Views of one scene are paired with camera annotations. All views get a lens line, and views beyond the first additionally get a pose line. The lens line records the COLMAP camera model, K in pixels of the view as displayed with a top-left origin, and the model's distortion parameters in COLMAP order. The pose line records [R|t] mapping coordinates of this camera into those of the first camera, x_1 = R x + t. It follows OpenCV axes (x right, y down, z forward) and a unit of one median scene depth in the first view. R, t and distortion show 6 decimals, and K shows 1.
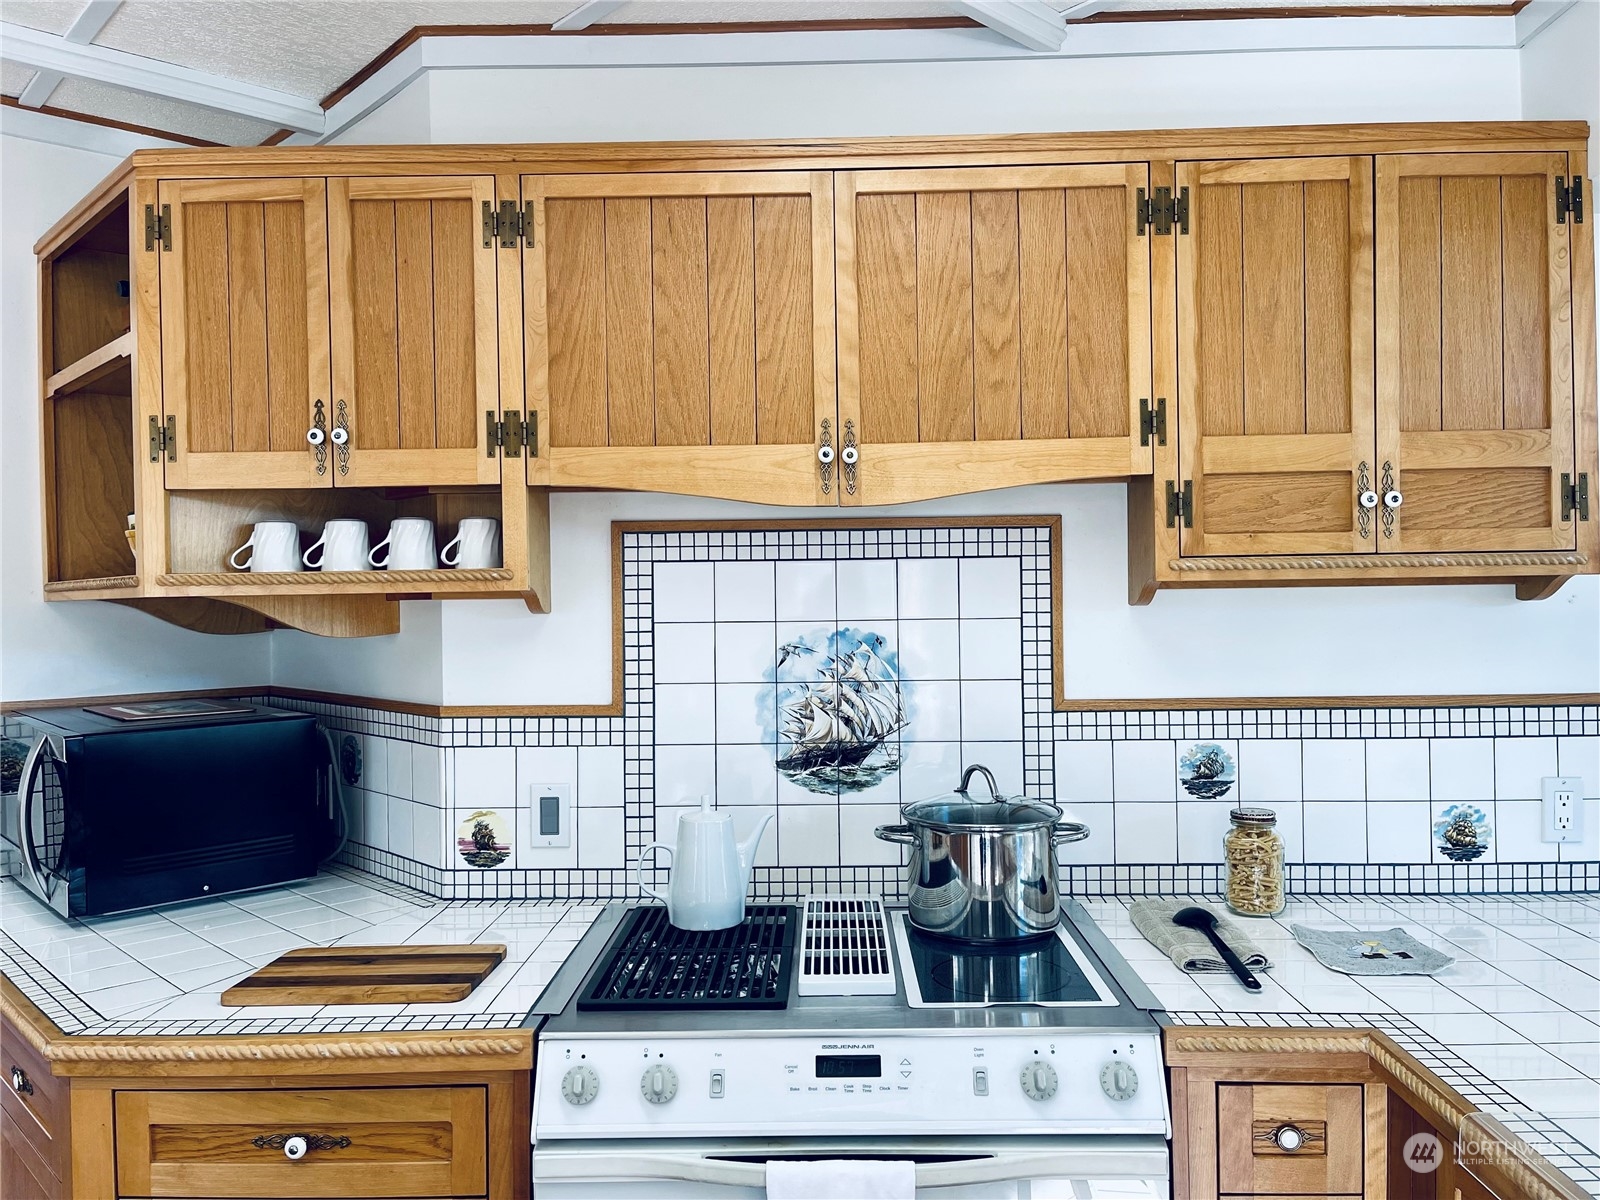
lens RADIAL K [[1233.5, 0, 813.0], [0, 1233.5, 603.9], [0, 0, 1]] dist [0.056939, -0.053524]
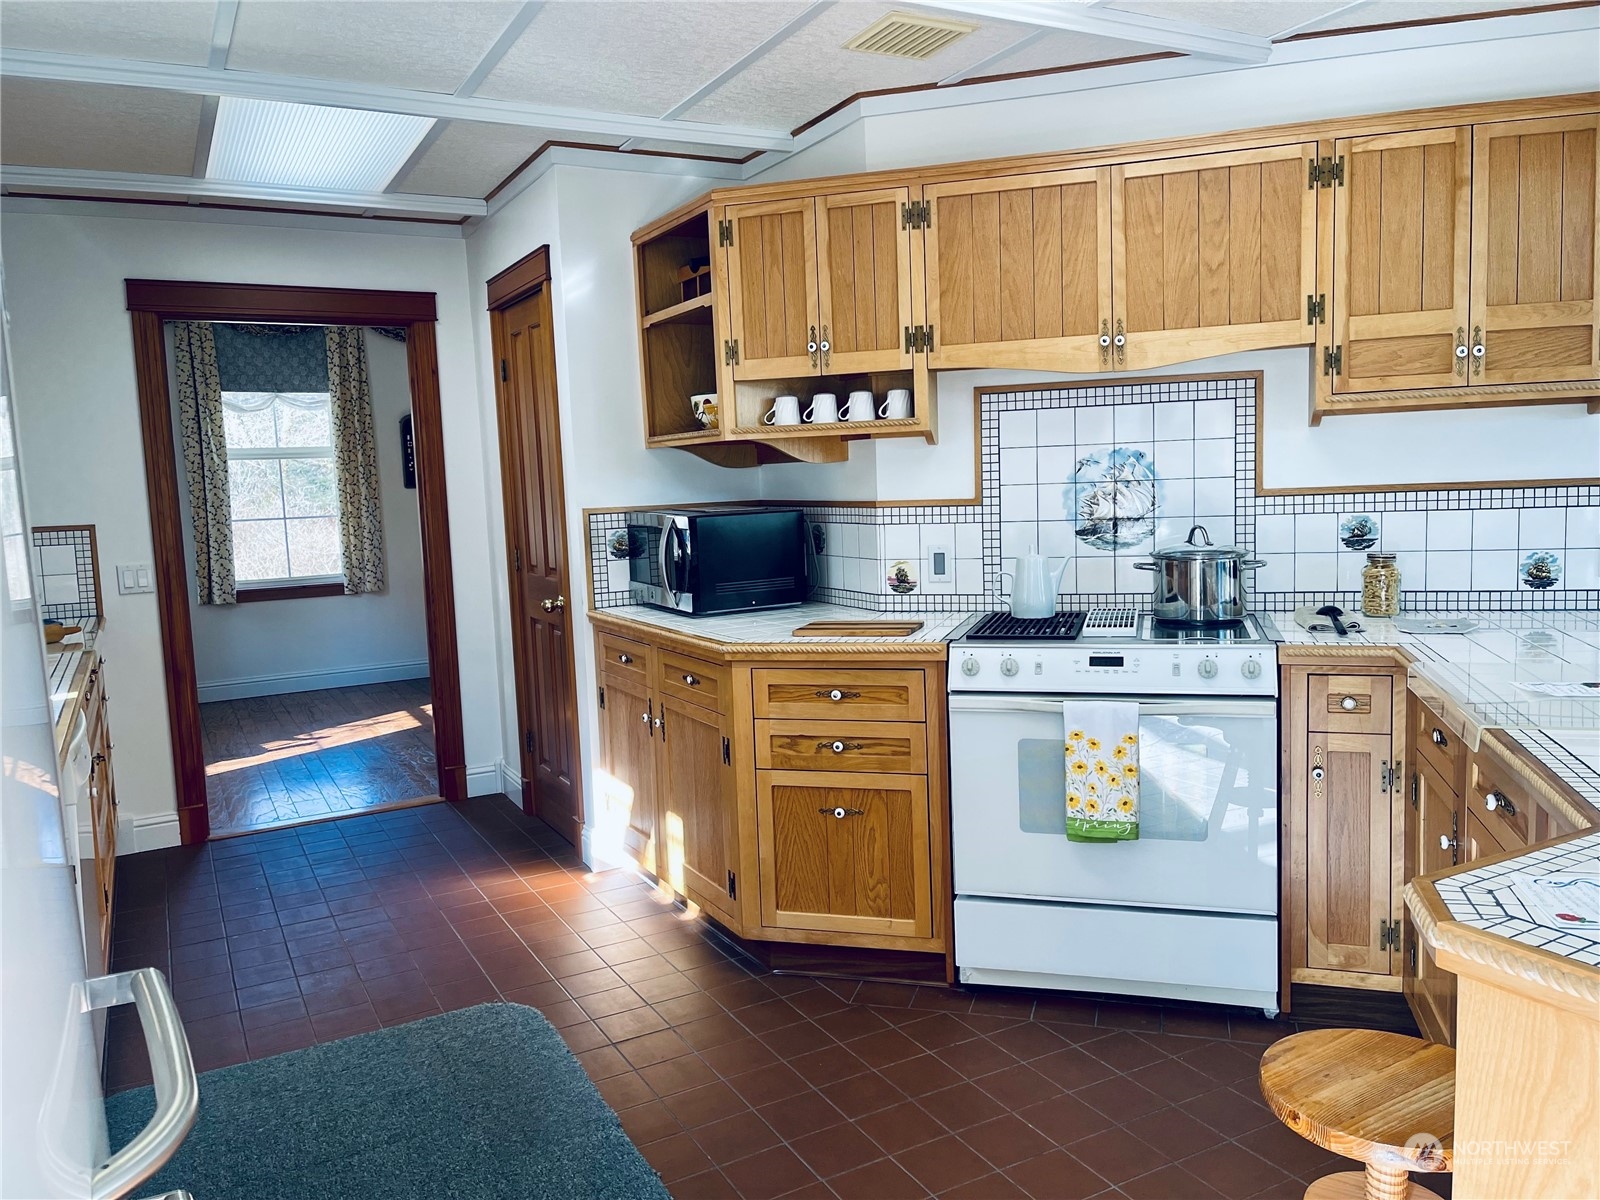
lens RADIAL K [[1233.5, 0, 802.2], [0, 1233.5, 604.5], [0, 0, 1]] dist [0.056939, -0.053524]
pose [[0.963930, 0.005422, -0.266102, 0.063675], [0.023332, 0.994222, 0.104773, 0.047624], [0.265133, -0.107203, 0.958234, -0.748902]]
